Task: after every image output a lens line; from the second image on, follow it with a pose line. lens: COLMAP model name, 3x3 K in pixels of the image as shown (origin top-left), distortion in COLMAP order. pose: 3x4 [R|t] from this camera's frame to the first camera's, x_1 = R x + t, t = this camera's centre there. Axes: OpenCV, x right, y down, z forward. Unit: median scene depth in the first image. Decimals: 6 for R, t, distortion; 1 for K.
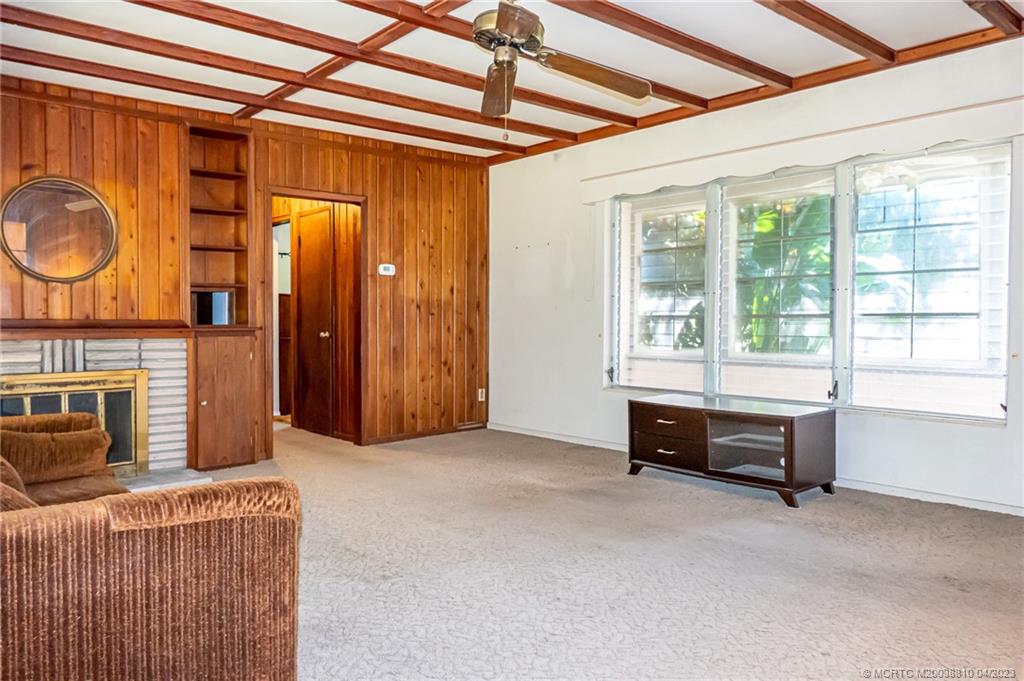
lens RADIAL K [[726.6, 0, 512.0], [0, 726.6, 340.5], [0, 0, 1]] dist [-0.010437, -0.003613]
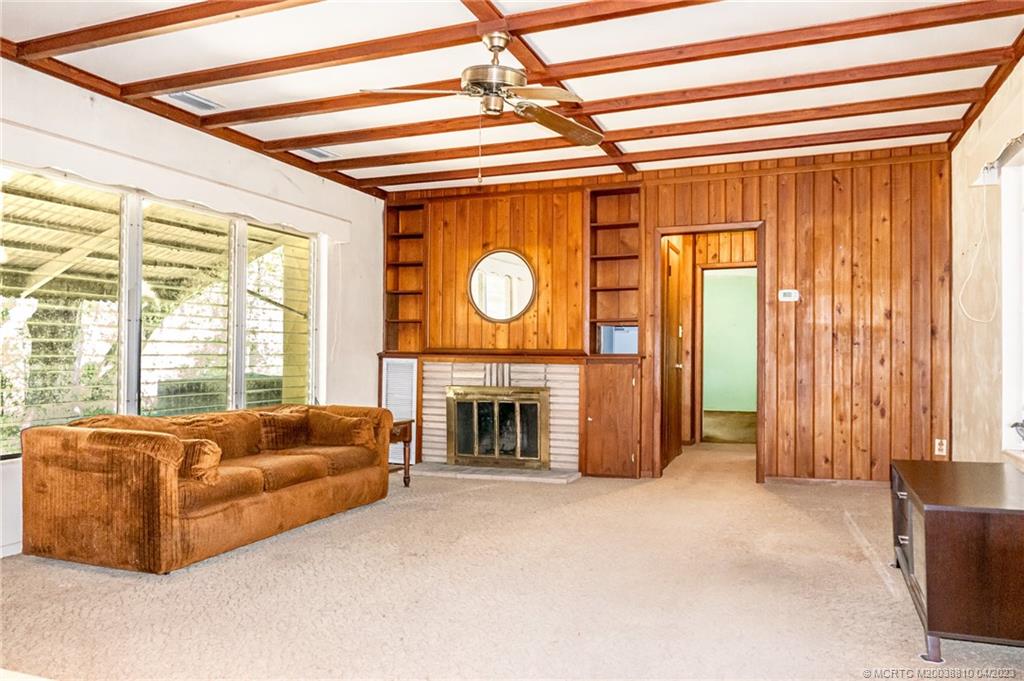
lens RADIAL K [[726.6, 0, 512.0], [0, 726.6, 340.5], [0, 0, 1]] dist [-0.010437, -0.003613]
pose [[0.479823, -0.012934, -0.877270, 0.572001], [-0.028749, 0.999123, -0.030455, -0.002931], [0.876894, 0.039834, 0.479030, 0.311073]]
